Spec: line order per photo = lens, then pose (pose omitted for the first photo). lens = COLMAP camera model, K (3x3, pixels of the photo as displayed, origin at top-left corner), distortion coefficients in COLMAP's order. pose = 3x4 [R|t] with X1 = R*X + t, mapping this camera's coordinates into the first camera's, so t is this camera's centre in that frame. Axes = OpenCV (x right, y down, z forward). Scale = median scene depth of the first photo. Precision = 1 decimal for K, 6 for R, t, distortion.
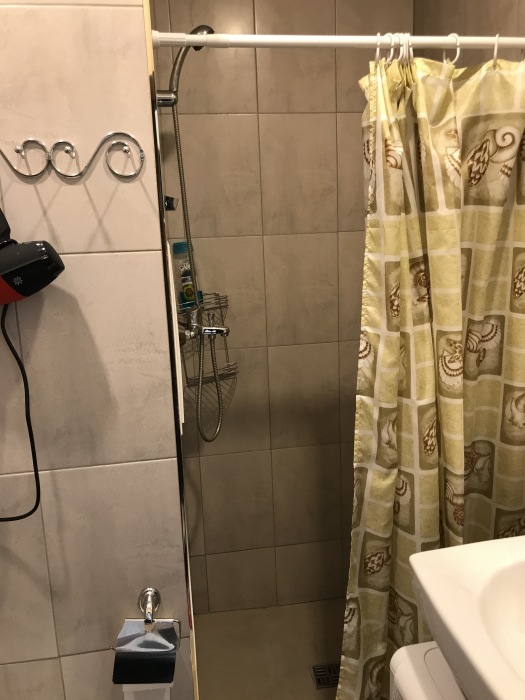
lens RADIAL K [[579.4, 0, 262.1], [0, 579.4, 349.5], [0, 0, 1]] dist [0.009099, 0.009219]
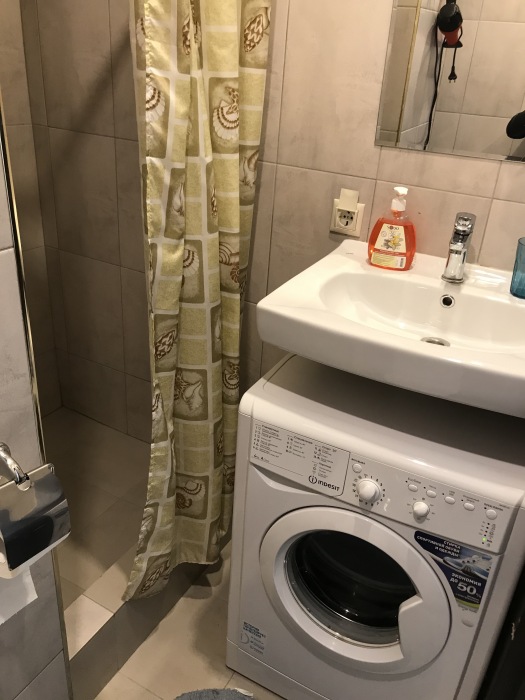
lens RADIAL K [[579.4, 0, 260.8], [0, 579.4, 347.9], [0, 0, 1]] dist [0.009099, 0.009219]
pose [[0.624025, -0.279626, 0.729659, -0.439707], [0.077138, 0.951262, 0.298580, 0.104825], [-0.777587, -0.130038, 0.615181, 0.303294]]
